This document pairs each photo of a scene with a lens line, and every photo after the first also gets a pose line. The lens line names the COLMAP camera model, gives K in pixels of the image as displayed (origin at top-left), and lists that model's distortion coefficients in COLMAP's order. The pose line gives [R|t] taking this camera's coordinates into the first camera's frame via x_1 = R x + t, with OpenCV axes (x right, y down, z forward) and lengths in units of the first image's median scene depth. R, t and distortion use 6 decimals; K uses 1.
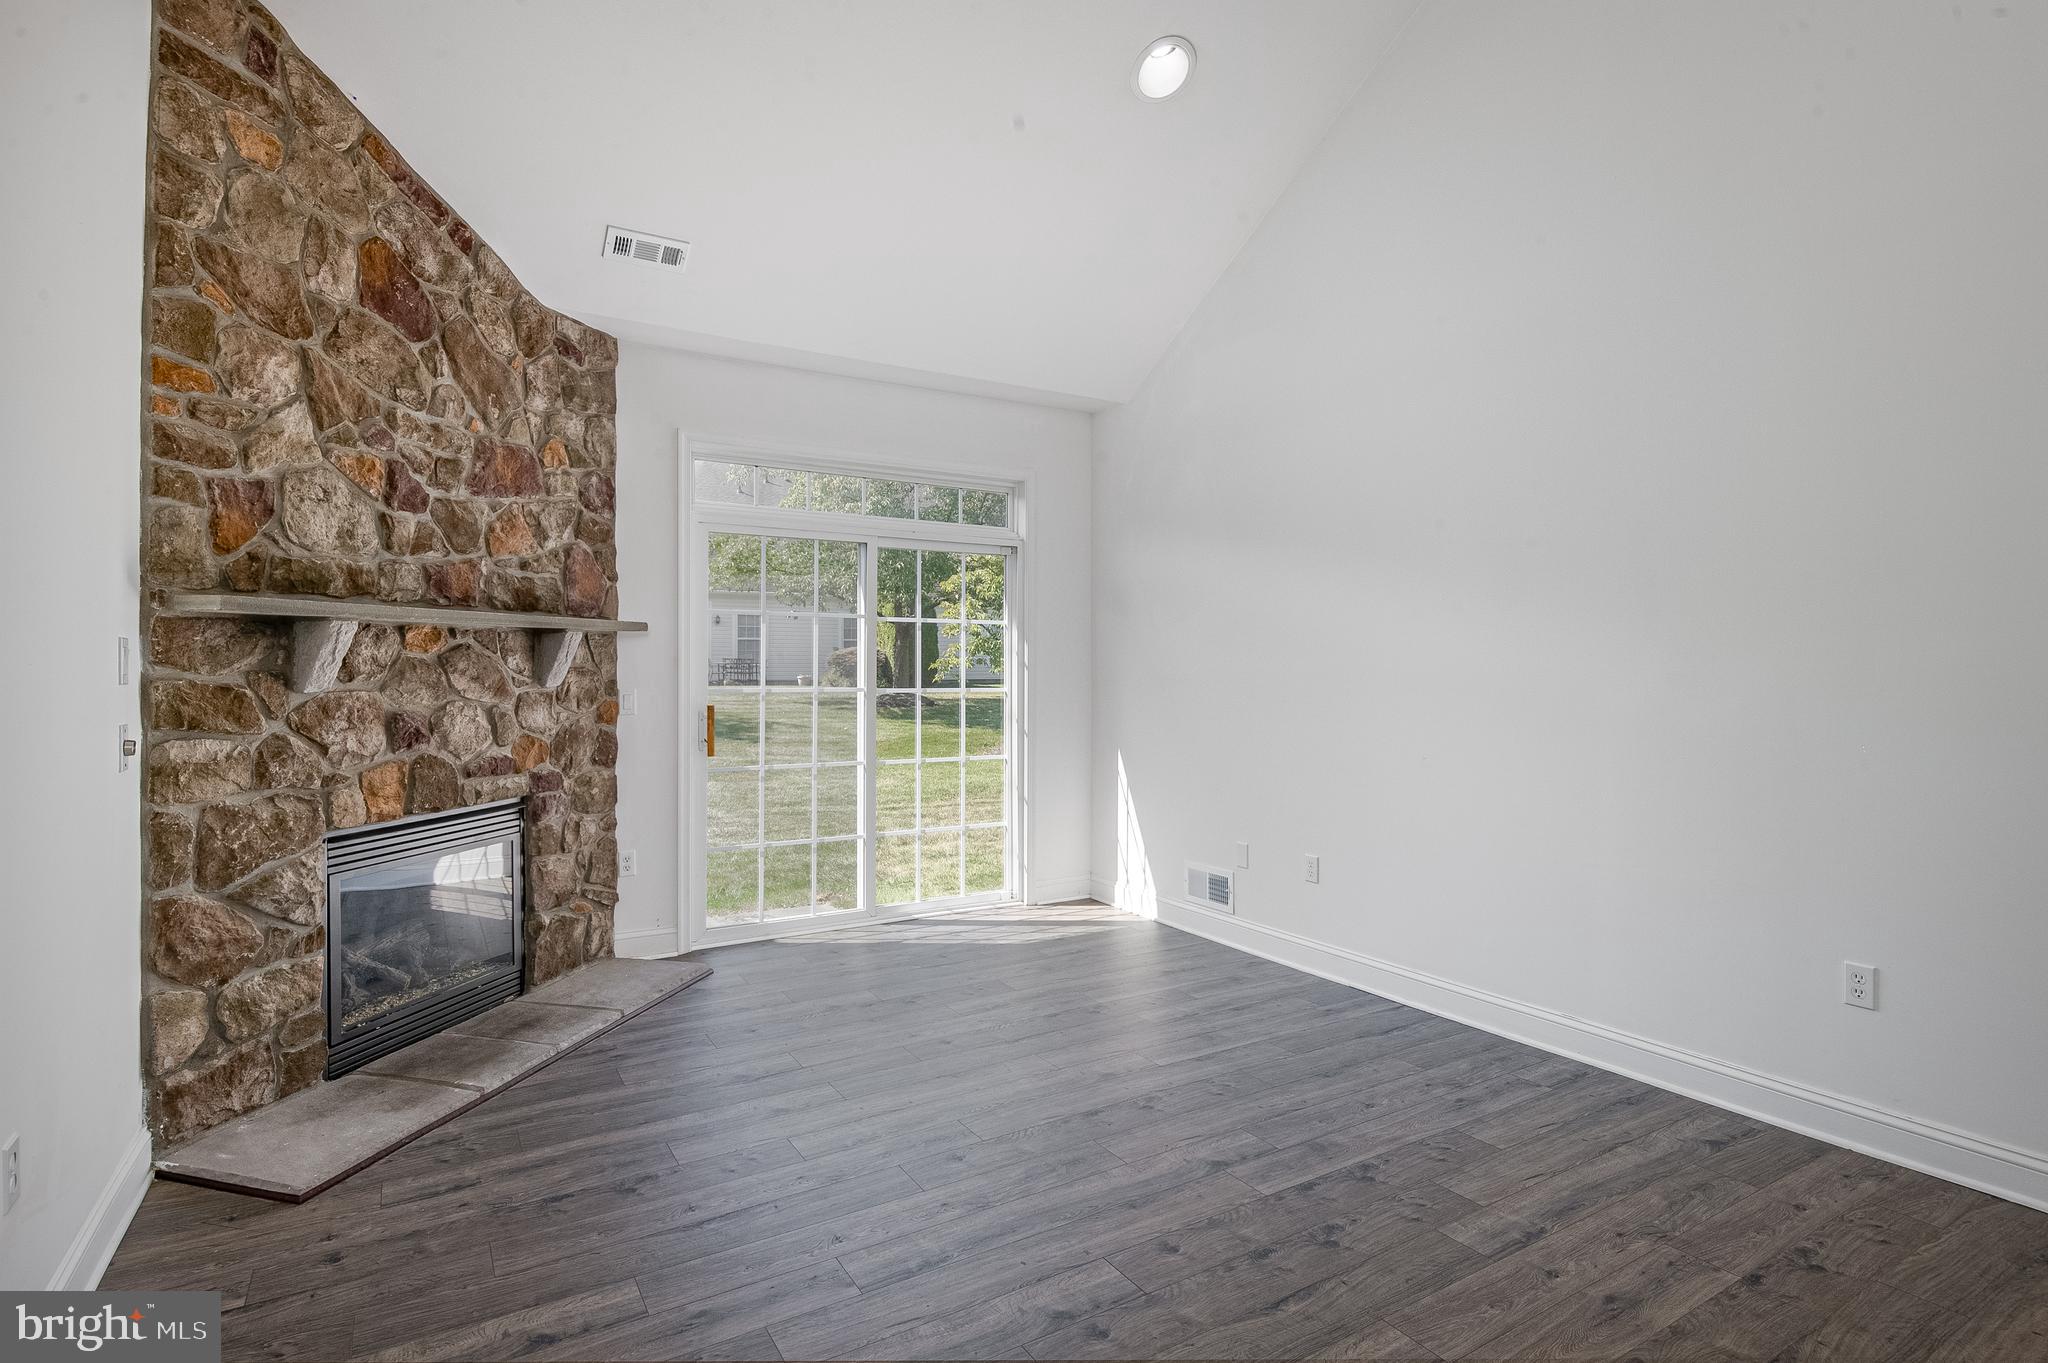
lens RADIAL K [[1019.9, 0, 1025.2], [0, 1019.9, 660.7], [0, 0, 1]] dist [-0.004649, -0.004815]
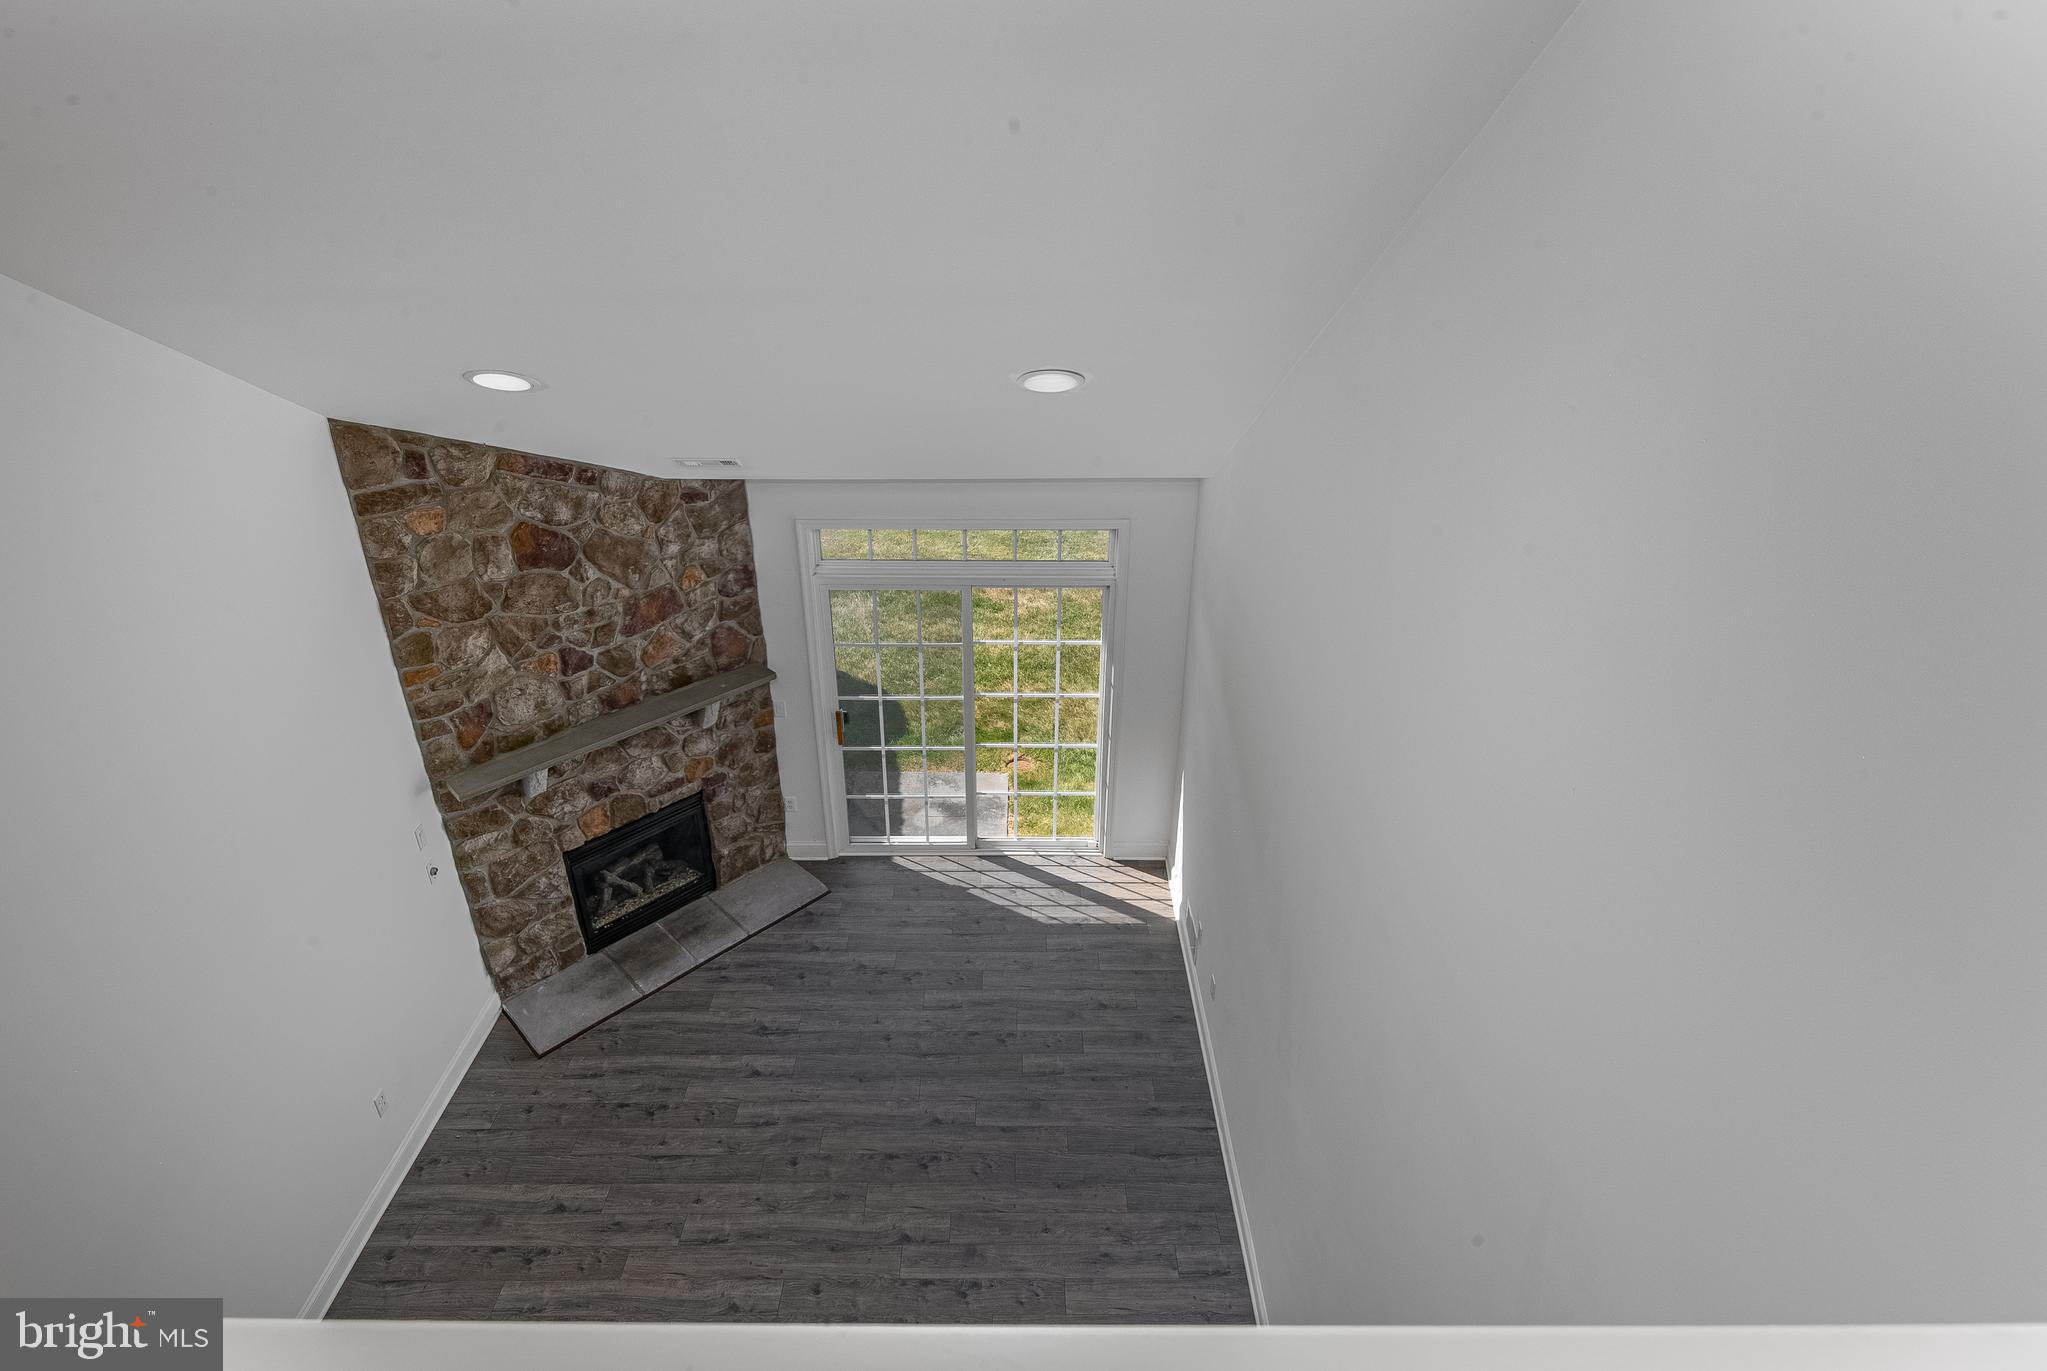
lens RADIAL K [[1062.0, 0, 1007.9], [0, 1062.0, 673.5], [0, 0, 1]] dist [-0.004123, -0.001685]
pose [[0.856520, 0.236408, -0.458787, 0.755121], [0.001234, 0.887984, 0.459872, -0.945056], [0.516113, -0.394455, 0.760284, 0.091476]]
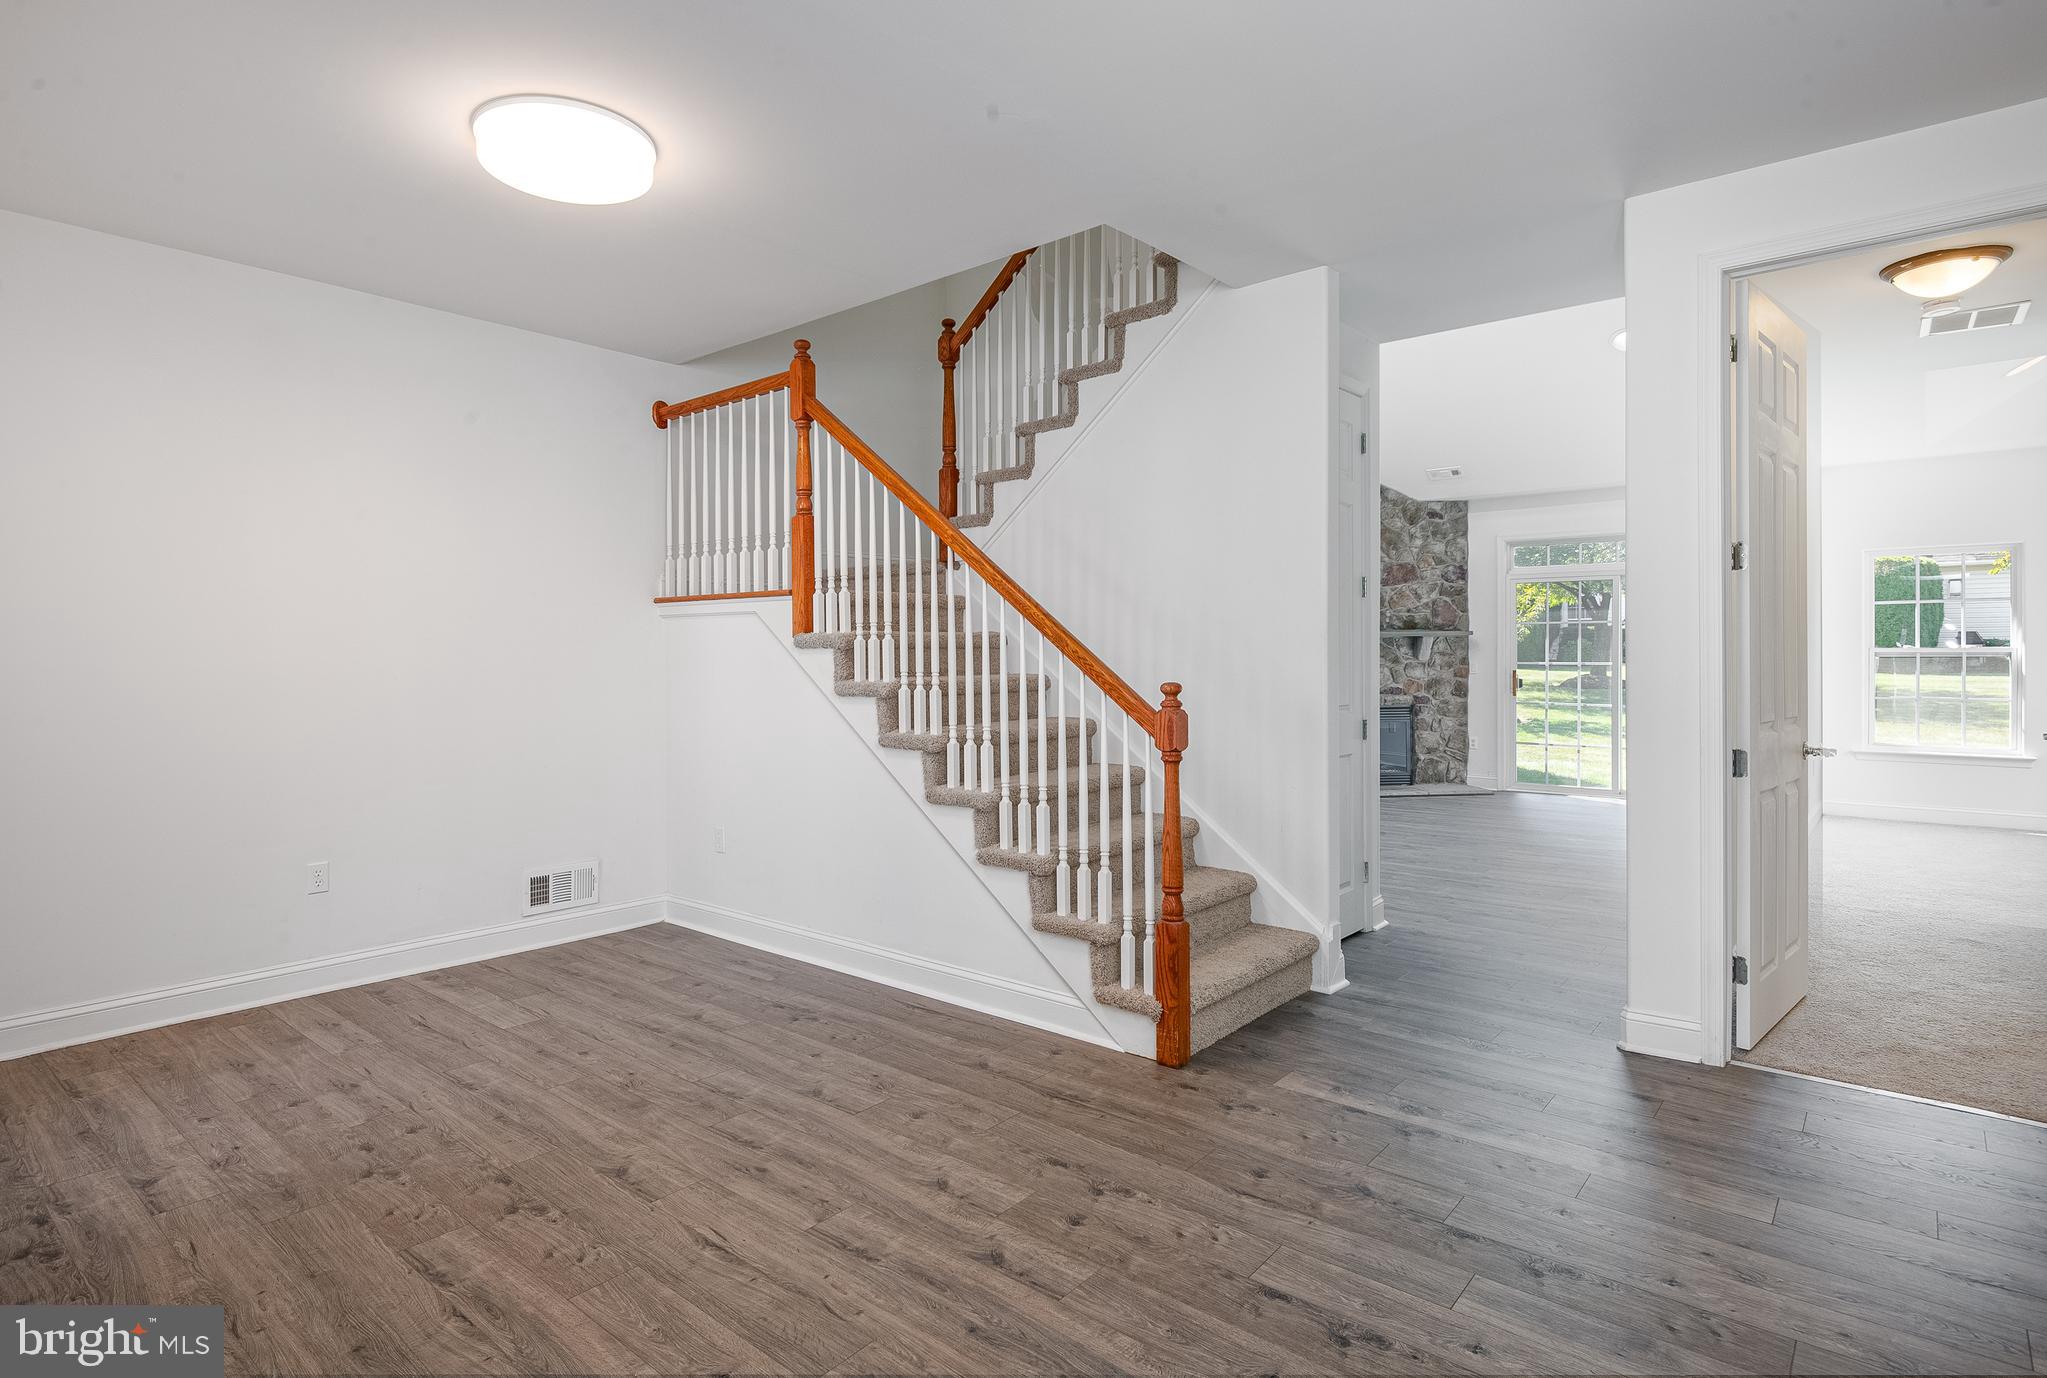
lens RADIAL K [[1062.0, 0, 1005.8], [0, 1062.0, 675.5], [0, 0, 1]] dist [-0.004123, -0.001685]
pose [[0.301411, 0.011690, -0.953423, 2.012980], [0.008097, 0.999857, 0.014819, 0.020672], [0.953460, -0.012186, 0.301273, -0.854229]]
